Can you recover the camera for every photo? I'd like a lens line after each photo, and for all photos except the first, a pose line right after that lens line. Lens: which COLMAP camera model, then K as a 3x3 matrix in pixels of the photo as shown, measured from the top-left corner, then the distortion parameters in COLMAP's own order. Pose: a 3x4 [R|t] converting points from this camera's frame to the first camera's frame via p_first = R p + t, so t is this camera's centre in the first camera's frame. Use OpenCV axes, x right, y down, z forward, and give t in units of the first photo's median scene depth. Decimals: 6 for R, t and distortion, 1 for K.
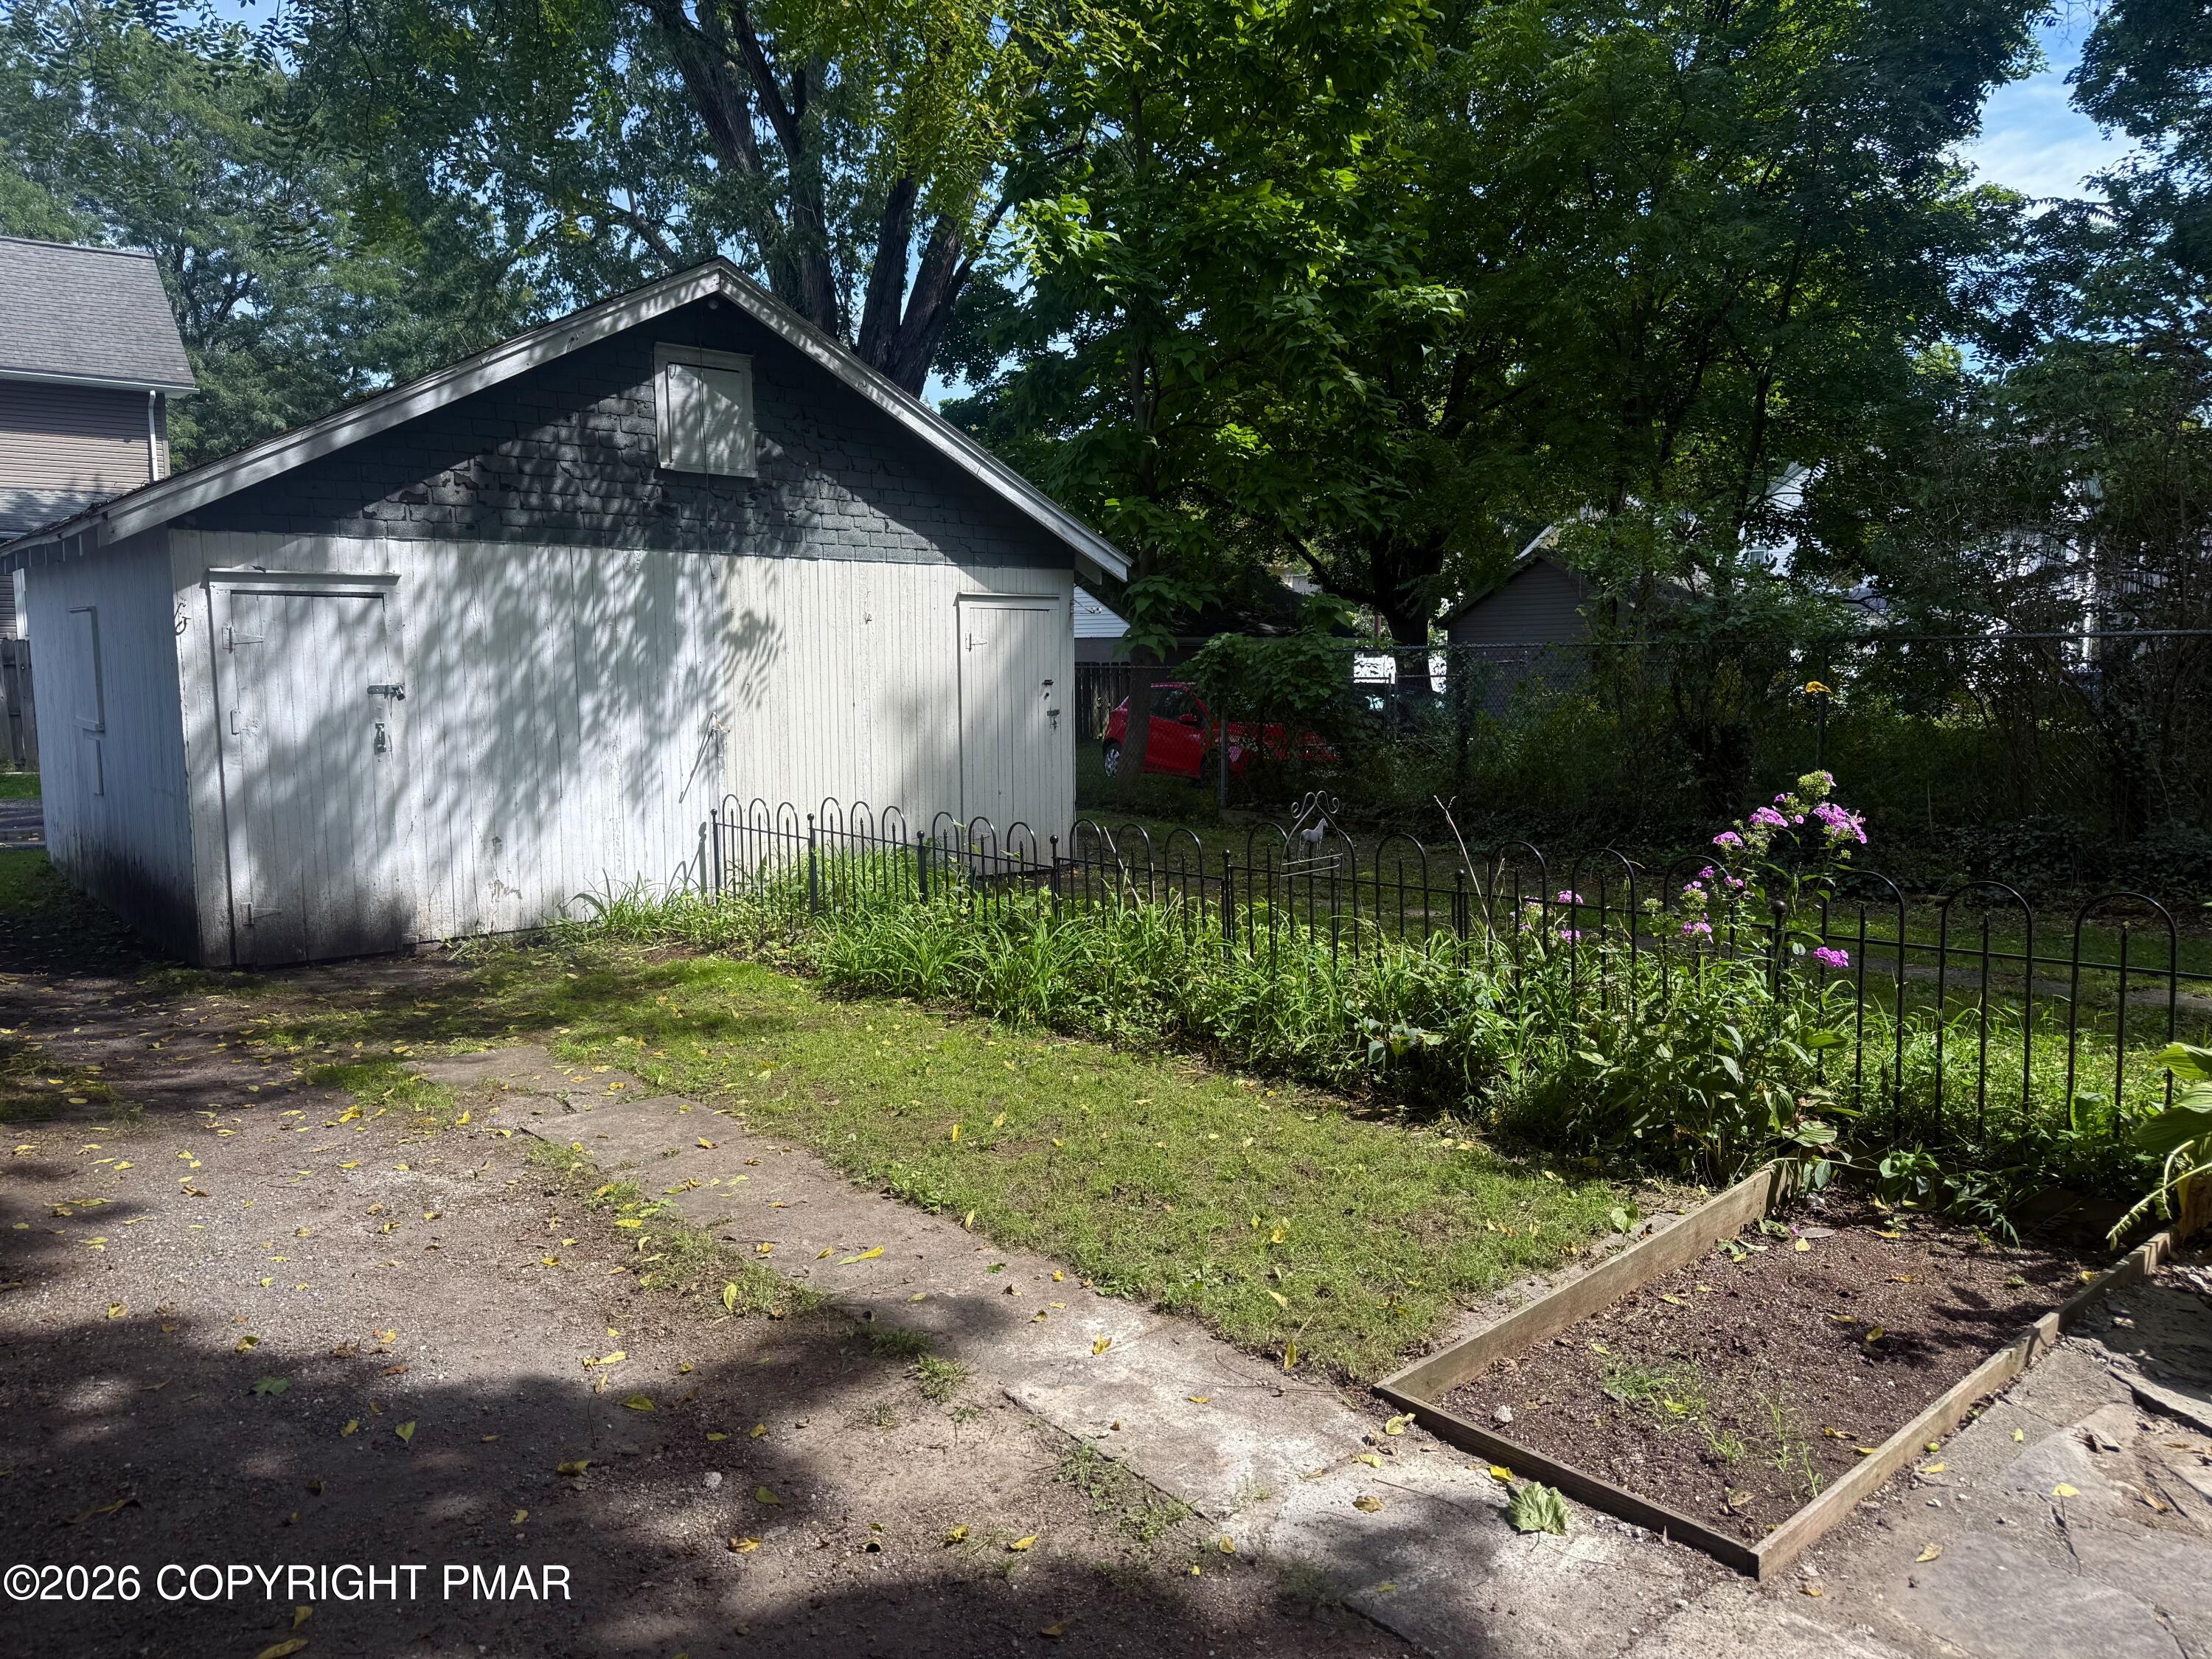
lens RADIAL K [[1554.5, 0, 1117.9], [0, 1554.5, 880.2], [0, 0, 1]] dist [0.181077, -0.259361]
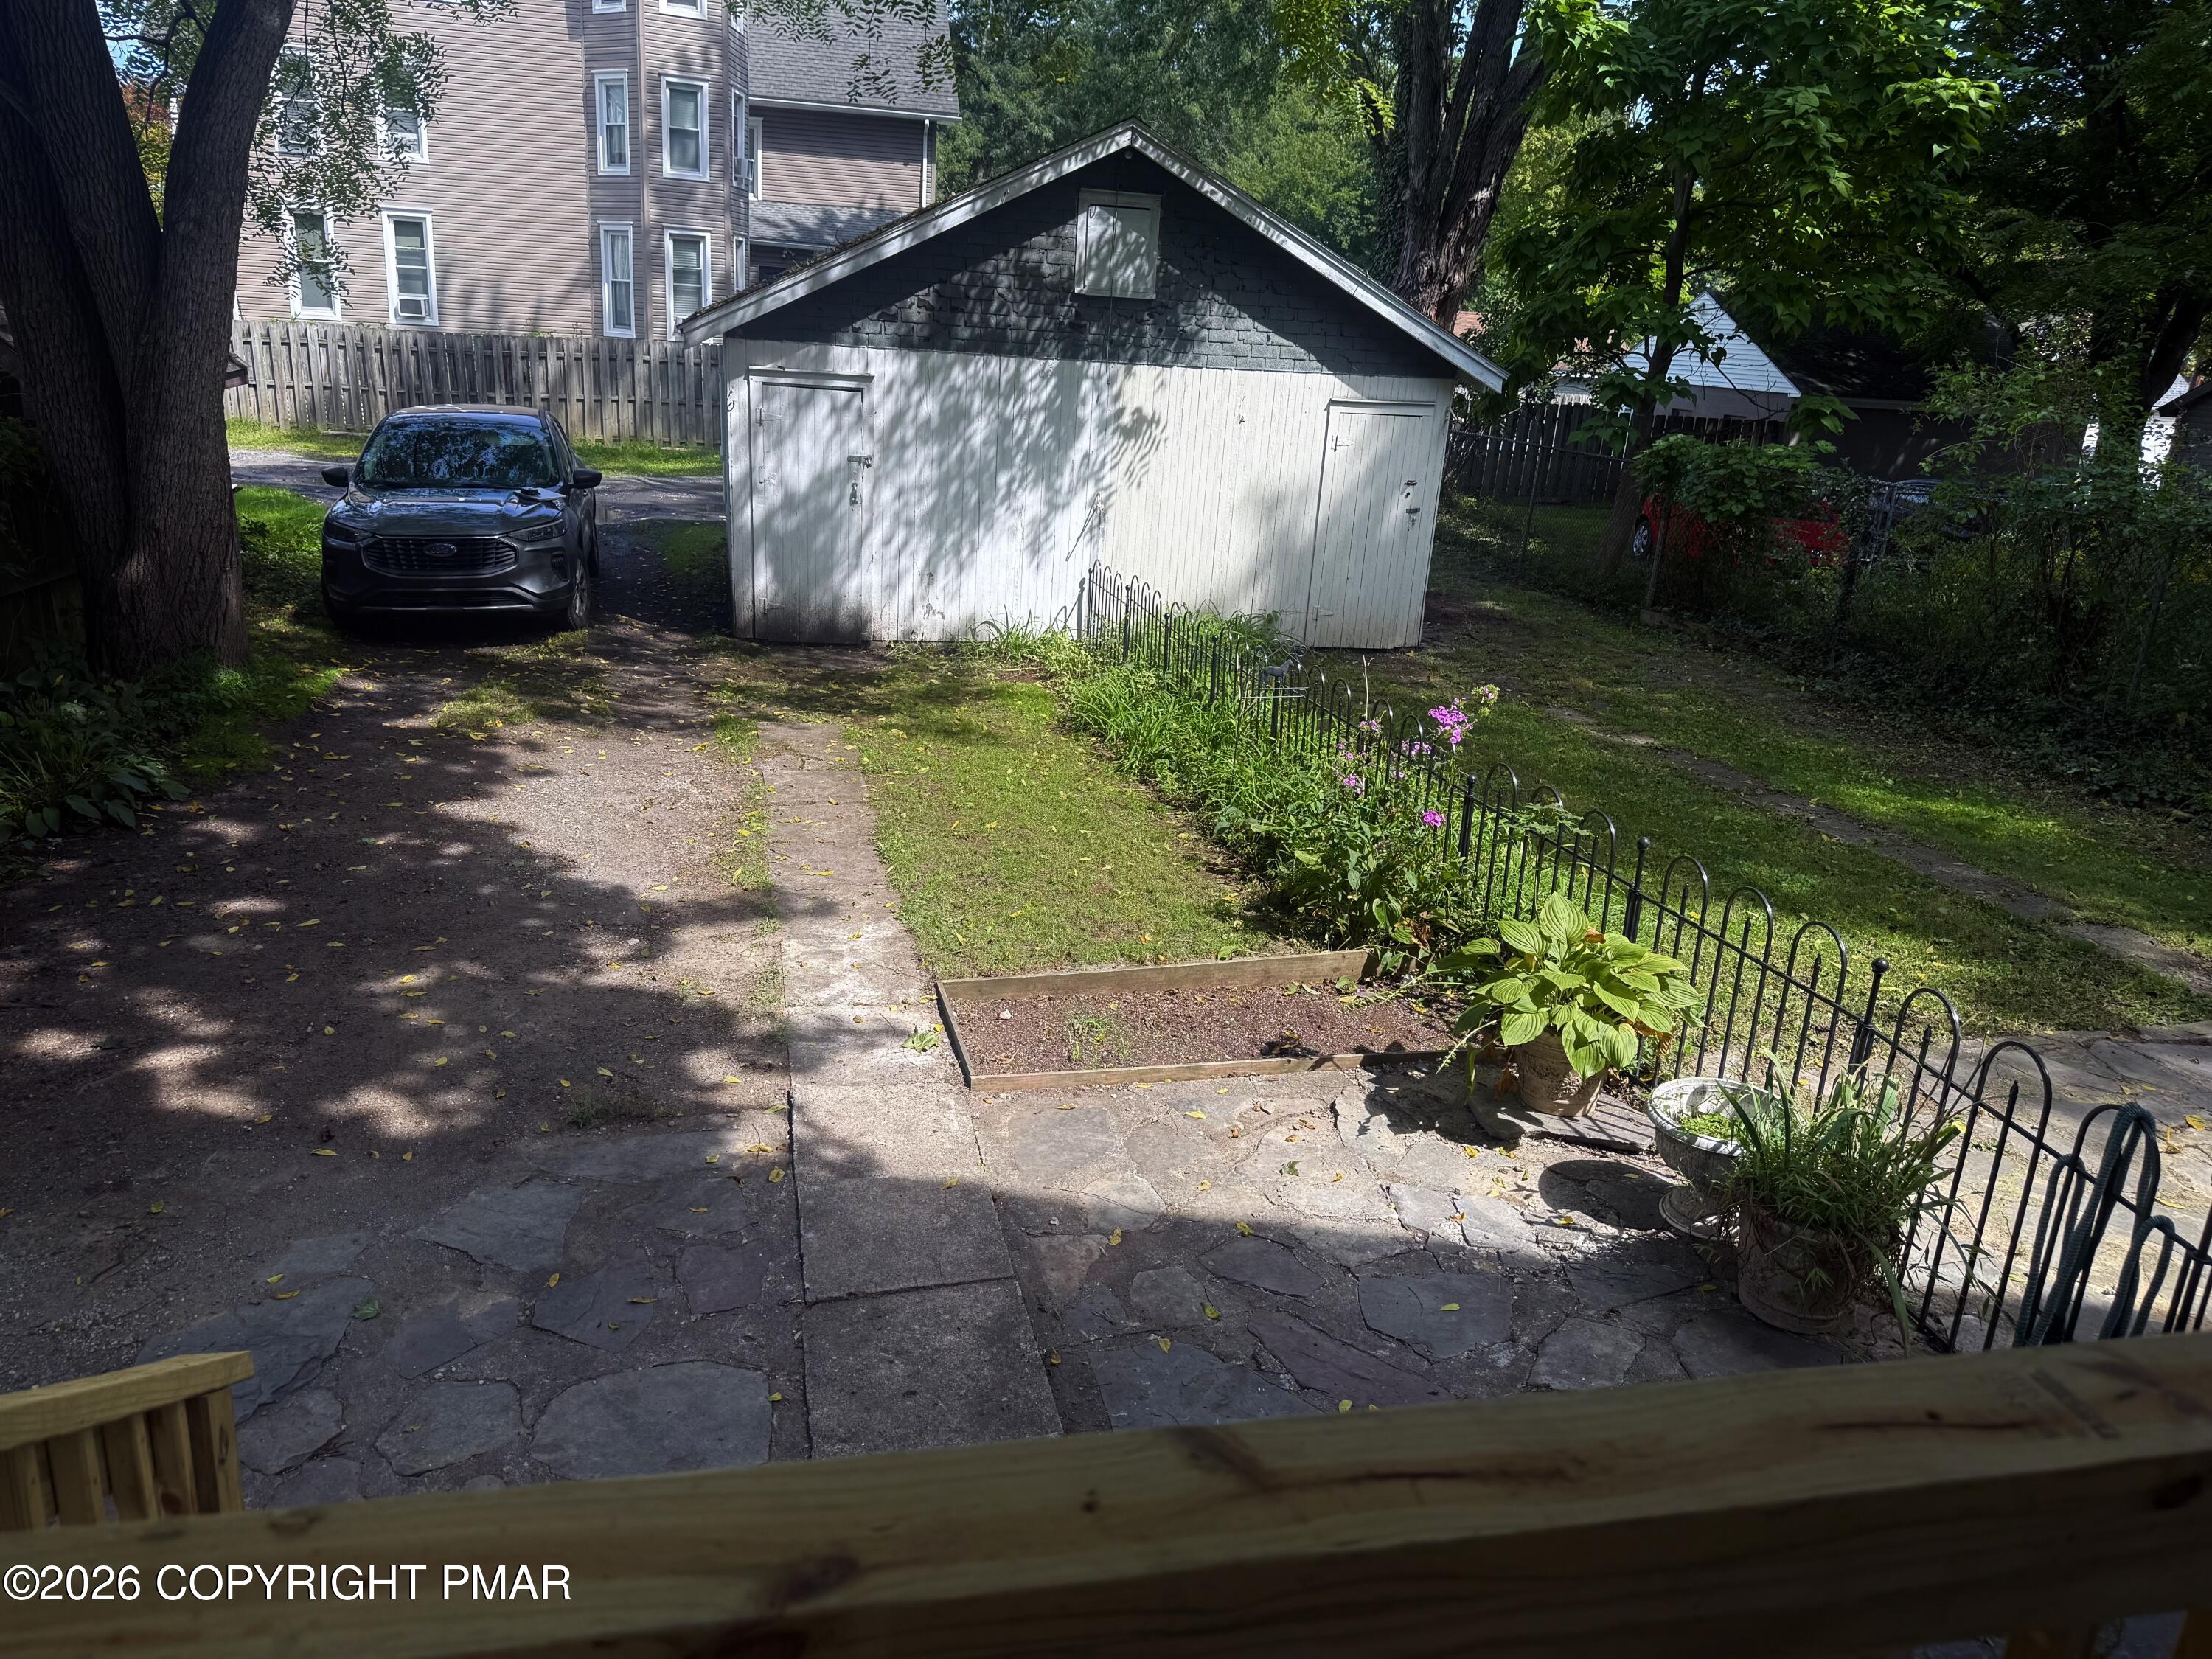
lens RADIAL K [[1554.5, 0, 1117.9], [0, 1554.5, 880.2], [0, 0, 1]] dist [0.181077, -0.259361]
pose [[0.887096, 0.209405, -0.411352, 0.382331], [-0.132844, 0.969291, 0.206948, -0.072607], [0.442055, -0.128937, 0.887672, -0.185892]]
